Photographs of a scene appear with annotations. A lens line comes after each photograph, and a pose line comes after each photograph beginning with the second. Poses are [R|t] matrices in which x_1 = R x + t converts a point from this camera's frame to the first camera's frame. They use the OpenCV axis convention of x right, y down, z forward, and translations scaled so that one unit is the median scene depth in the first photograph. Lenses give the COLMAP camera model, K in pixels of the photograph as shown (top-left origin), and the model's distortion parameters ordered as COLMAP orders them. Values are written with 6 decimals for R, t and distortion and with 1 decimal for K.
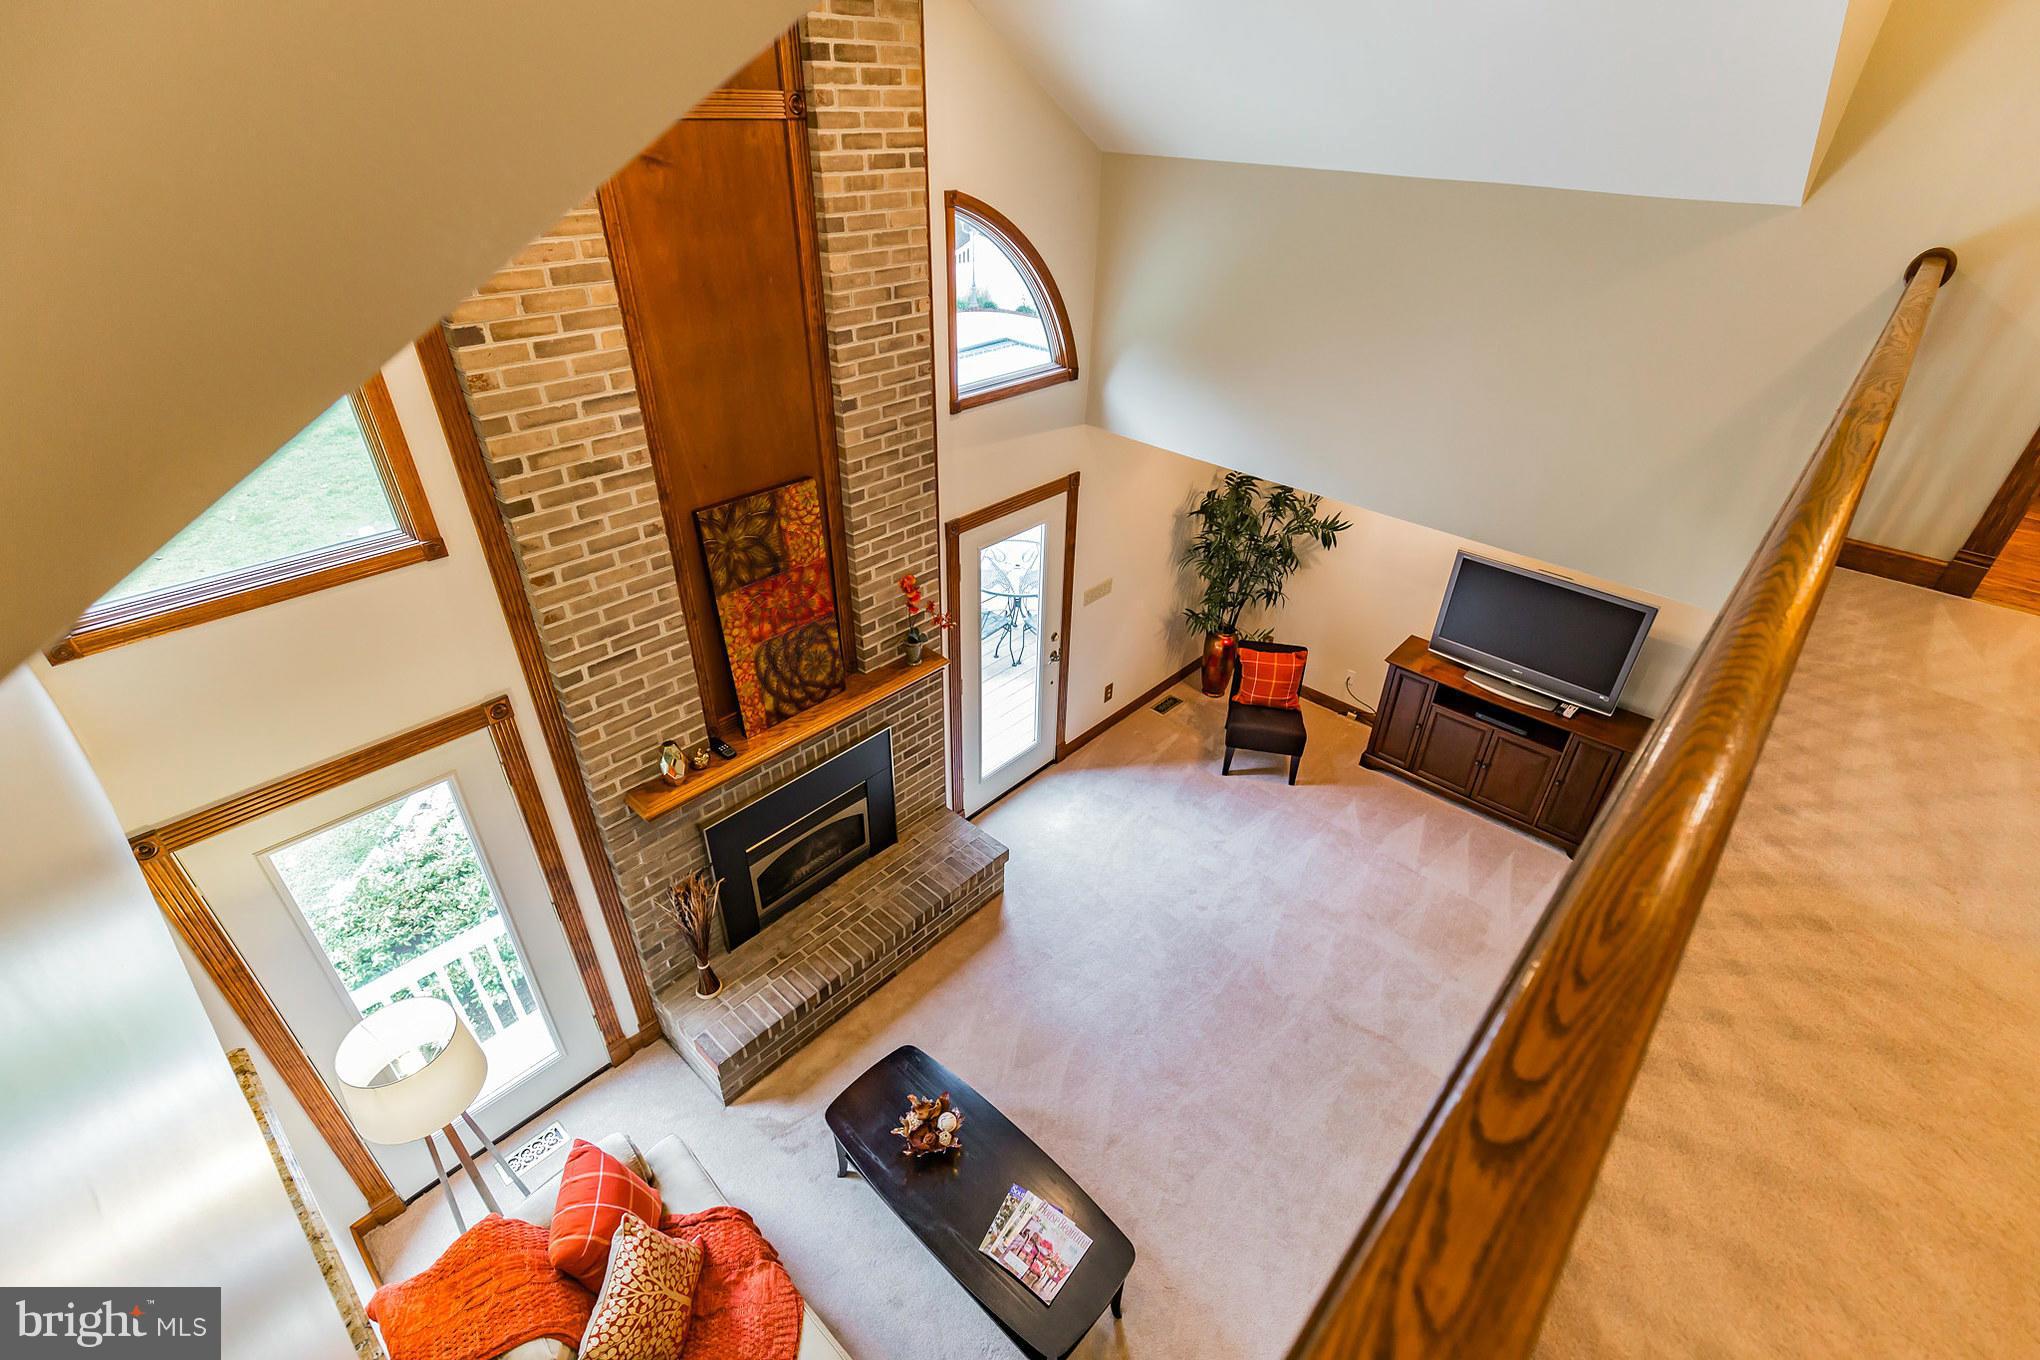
lens RADIAL K [[919.5, 0, 1021.6], [0, 919.5, 683.2], [0, 0, 1]] dist [0.005953, -0.000523]
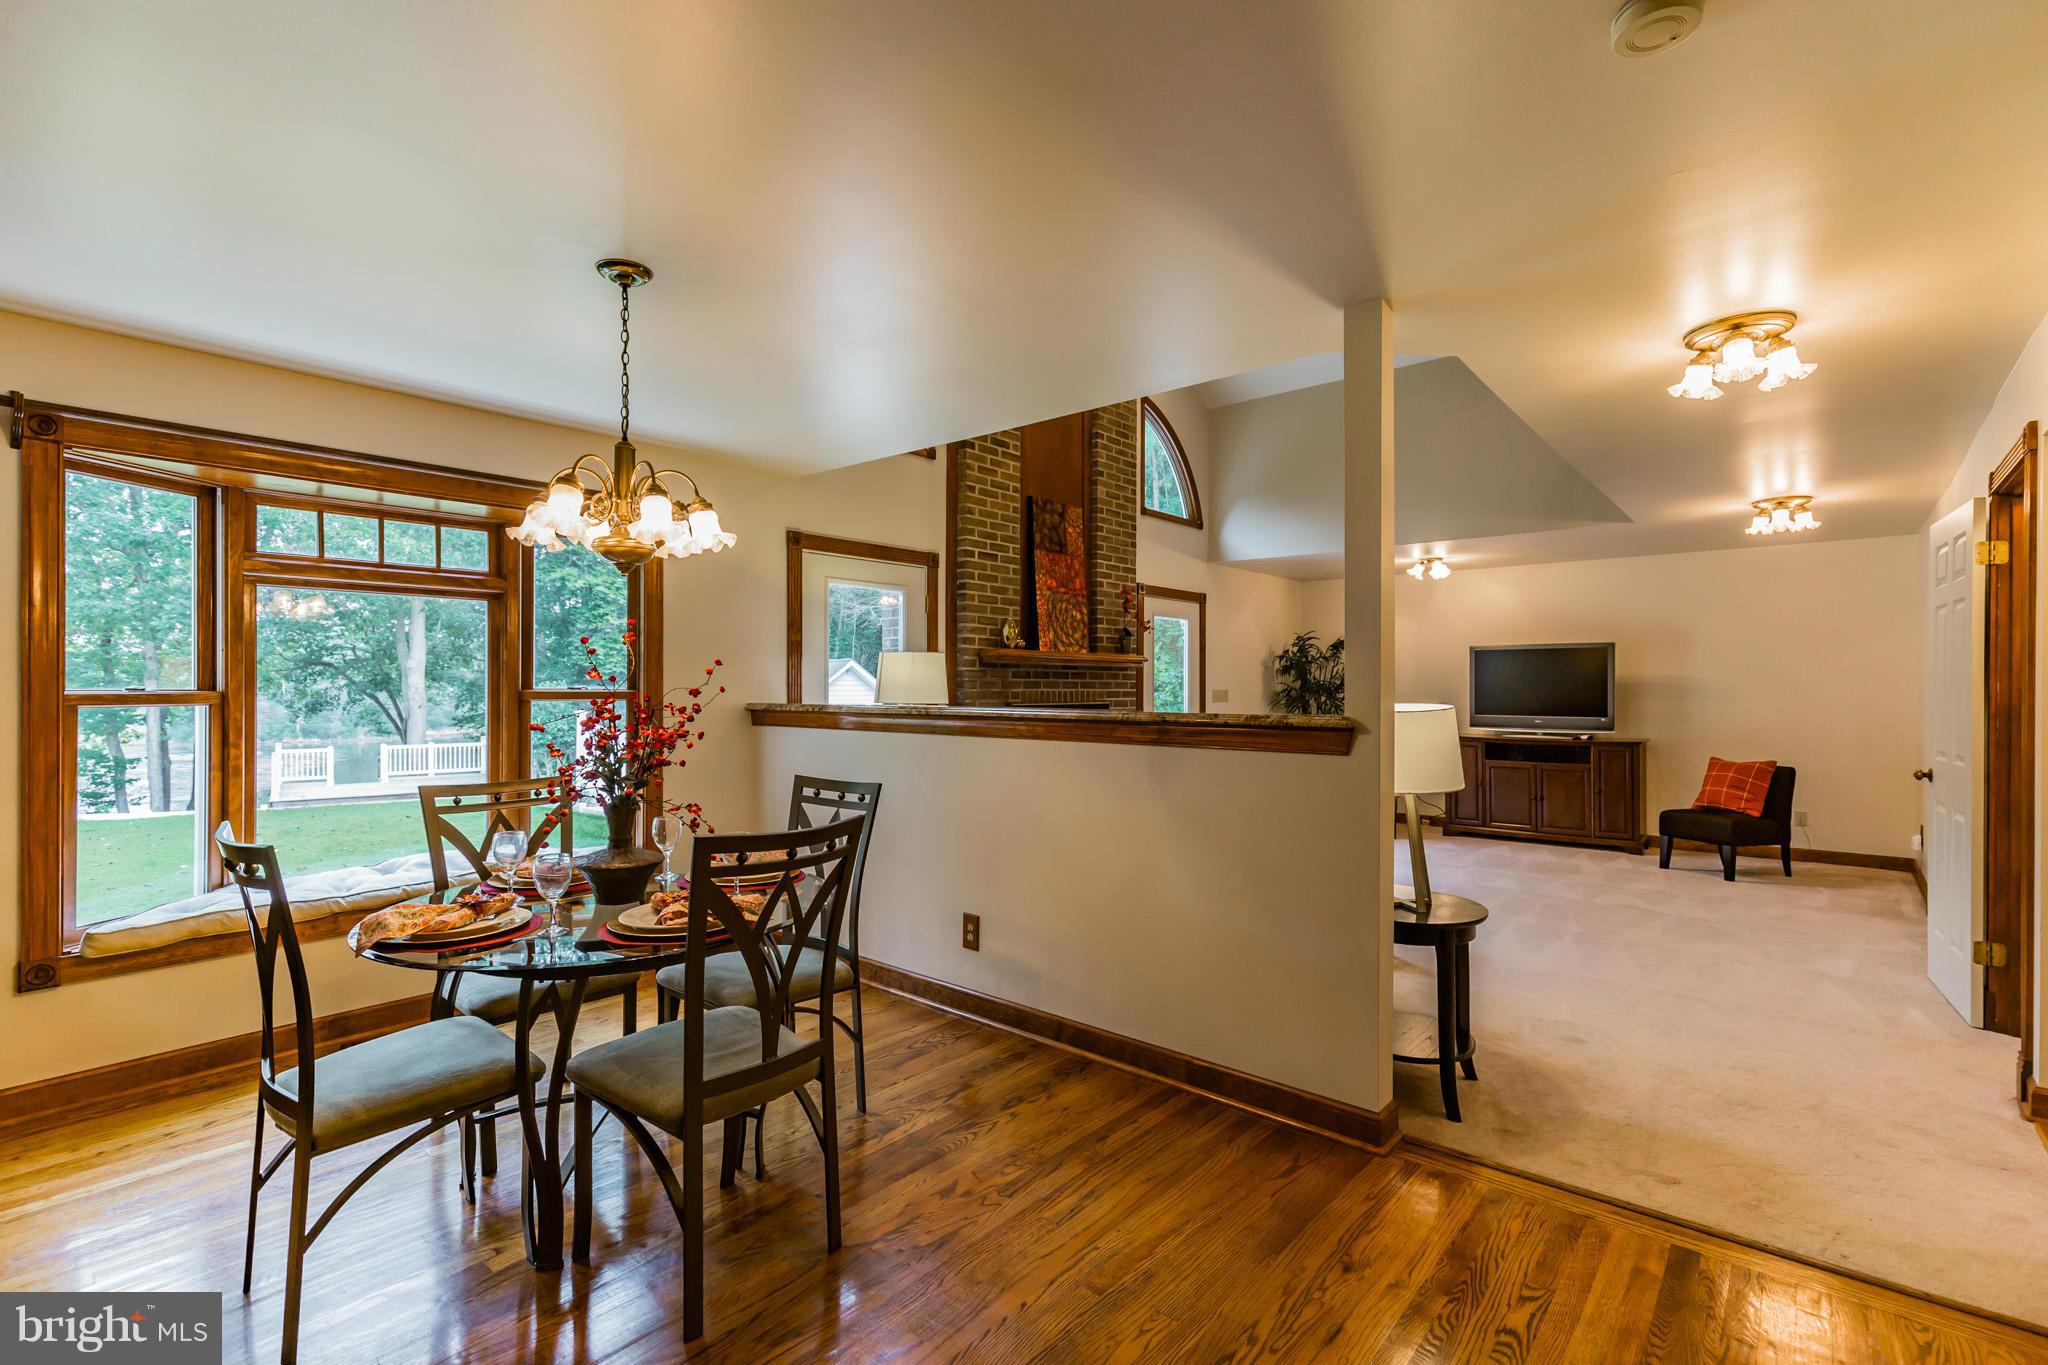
lens RADIAL K [[923.1, 0, 1022.3], [0, 923.1, 686.3], [0, 0, 1]] dist [0.005953, -0.000523]
pose [[0.999414, -0.017843, 0.029196, -0.390438], [0.030847, 0.839098, -0.543105, 0.975016], [-0.014807, 0.543687, 0.839157, -0.248384]]
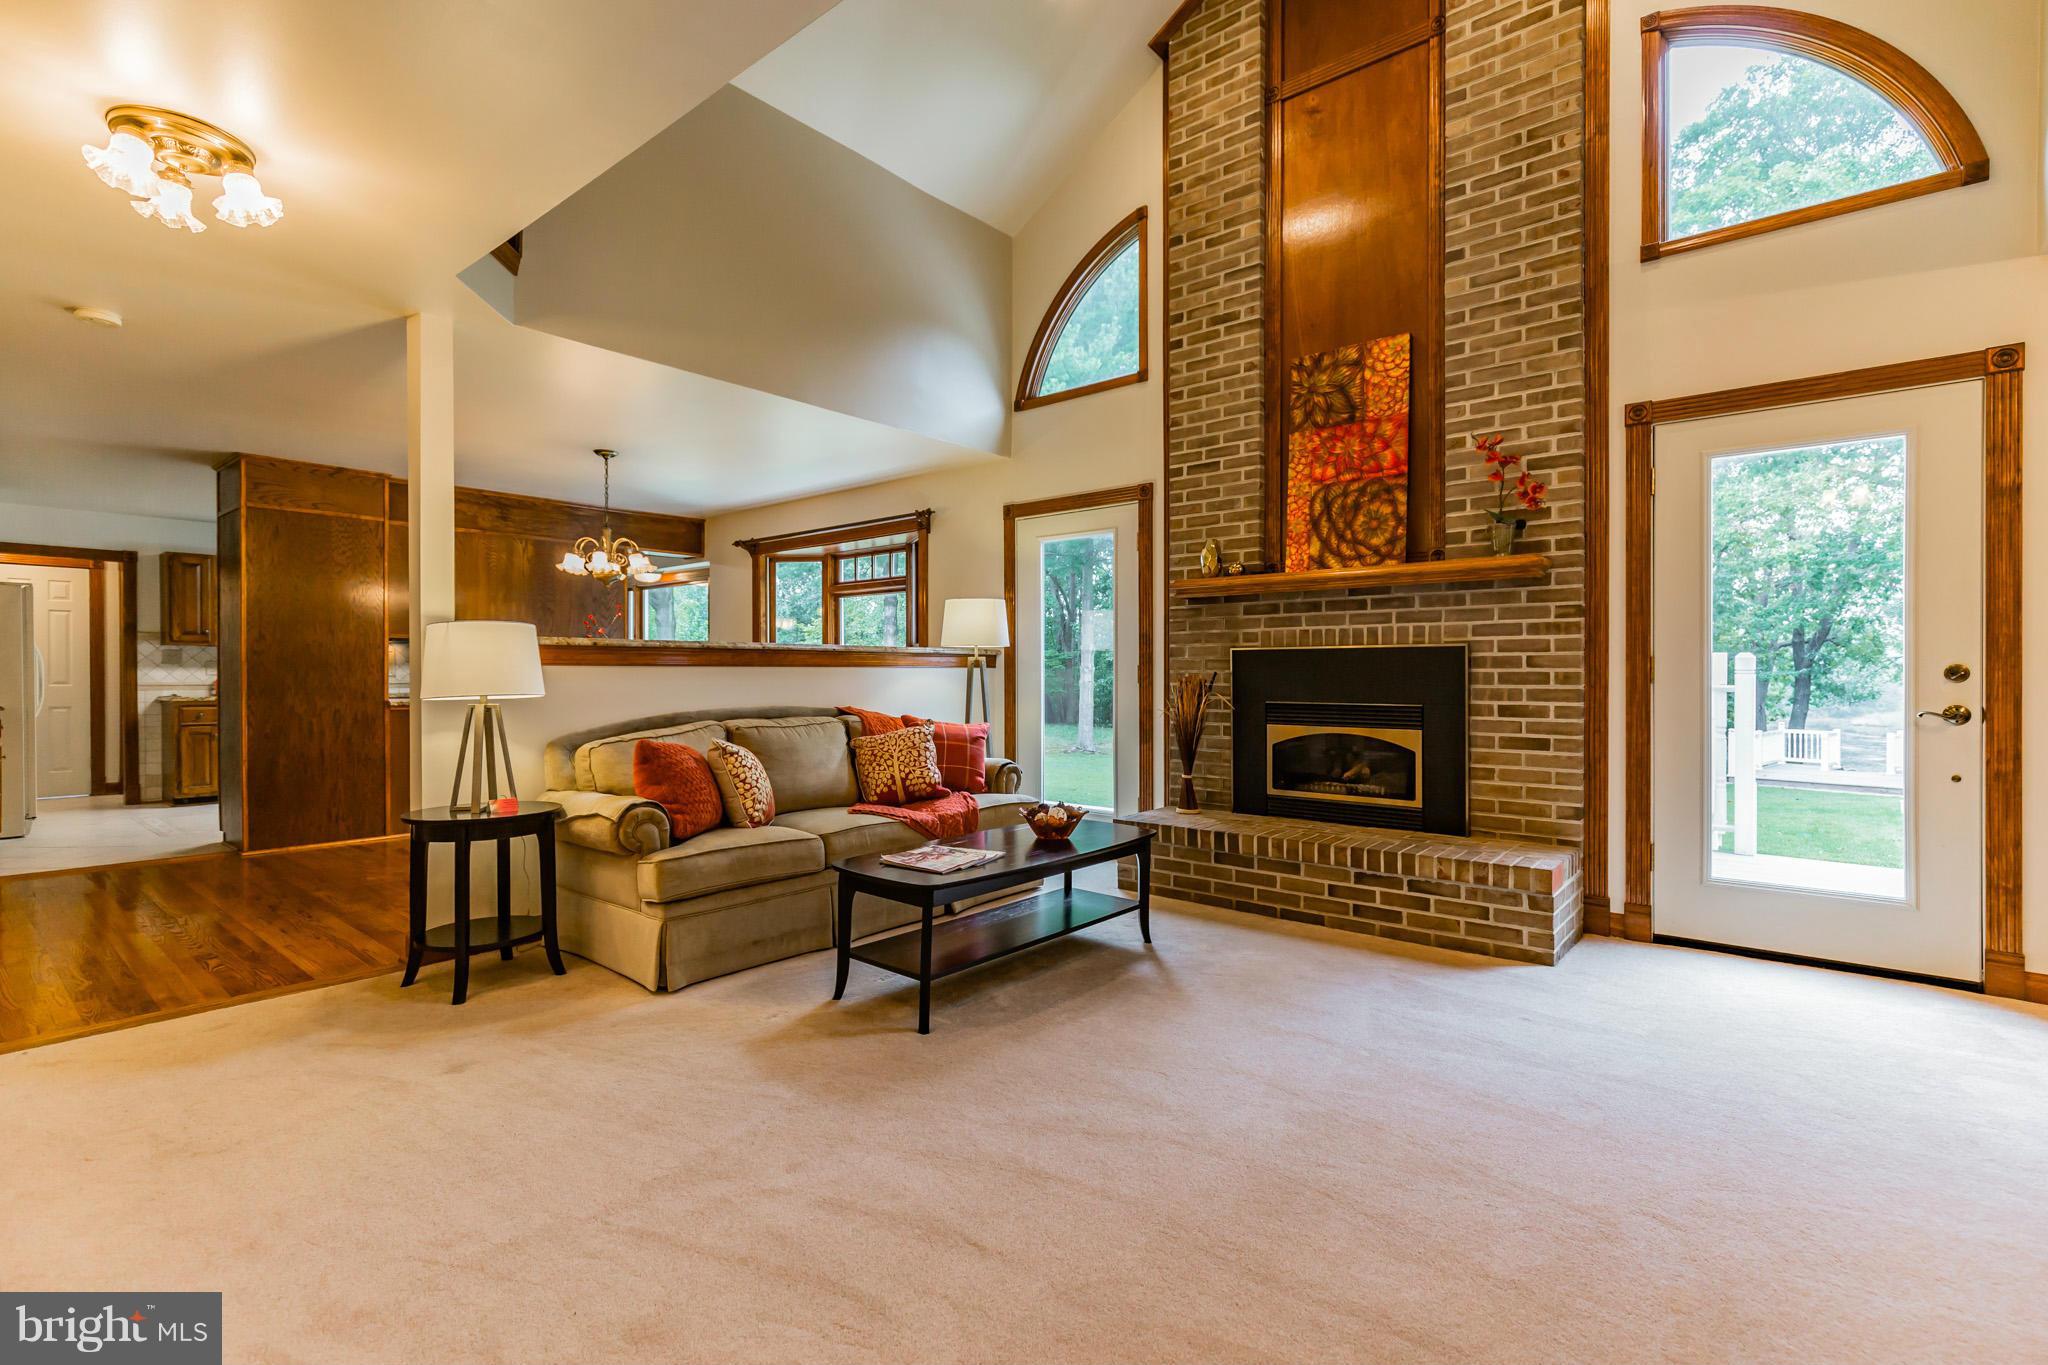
lens RADIAL K [[923.1, 0, 1019.4], [0, 923.1, 683.2], [0, 0, 1]] dist [0.005953, -0.000523]
pose [[0.040559, -0.018106, -0.999013, 0.808757], [-0.548898, 0.835052, -0.037419, 0.397827], [0.834905, 0.549874, 0.023931, 0.822673]]
